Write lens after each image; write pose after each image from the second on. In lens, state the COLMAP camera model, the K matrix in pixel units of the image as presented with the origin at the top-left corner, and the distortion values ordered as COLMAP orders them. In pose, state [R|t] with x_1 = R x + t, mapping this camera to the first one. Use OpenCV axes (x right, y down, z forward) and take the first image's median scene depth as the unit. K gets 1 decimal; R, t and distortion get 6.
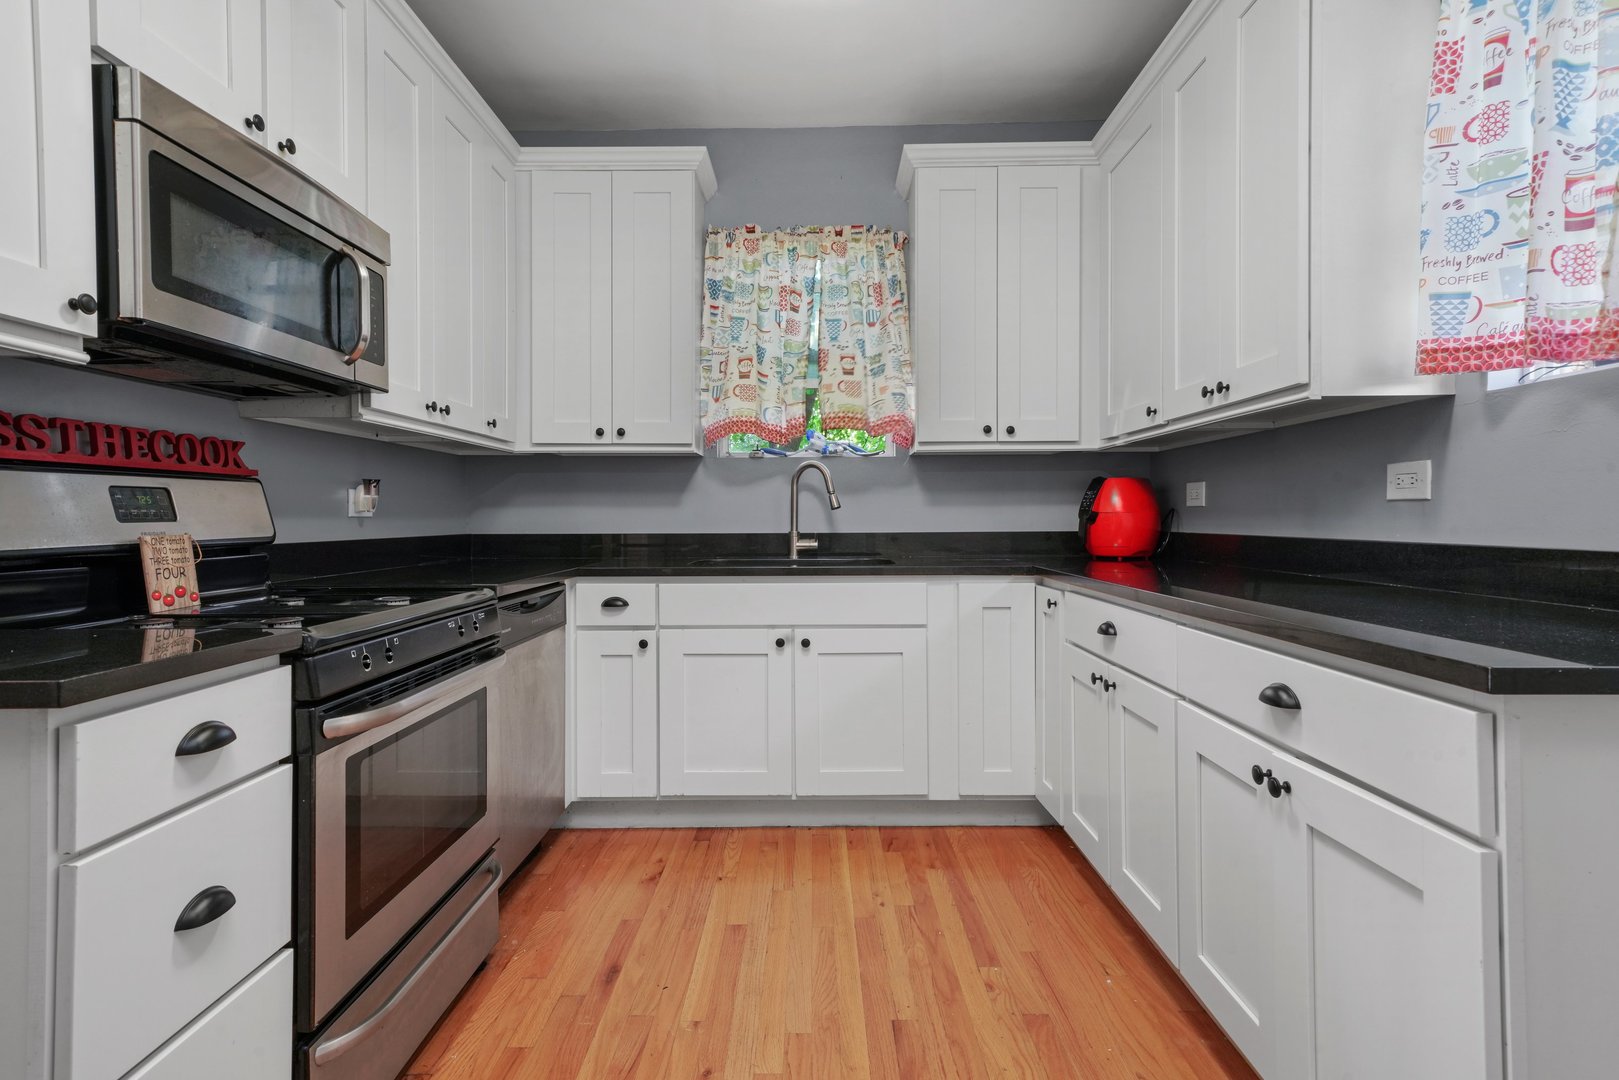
lens RADIAL K [[827.0, 0, 799.2], [0, 827.0, 529.6], [0, 0, 1]] dist [0.012441, -0.000888]
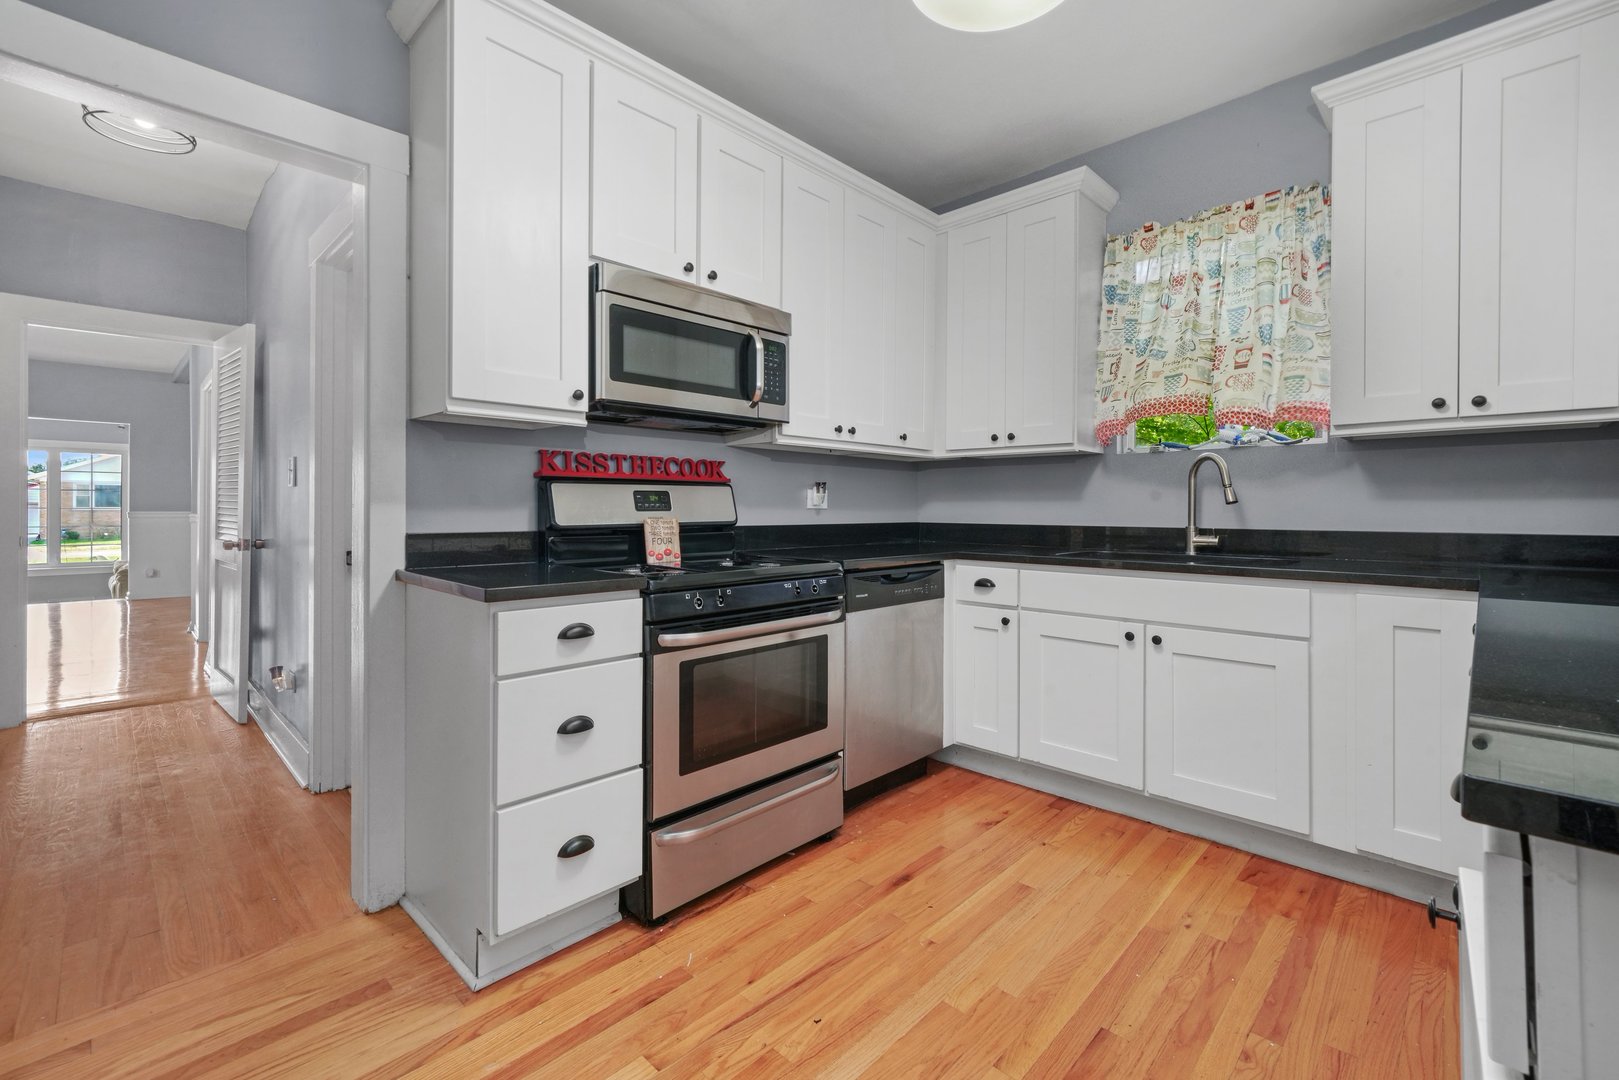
lens RADIAL K [[702.0, 0, 794.9], [0, 702.0, 516.0], [0, 0, 1]] dist [0.002745, 0.000861]
pose [[0.716462, 0.013555, -0.697494, 0.294580], [-0.017252, 0.999850, 0.001710, -0.004271], [0.697413, 0.010808, 0.716588, 0.103730]]
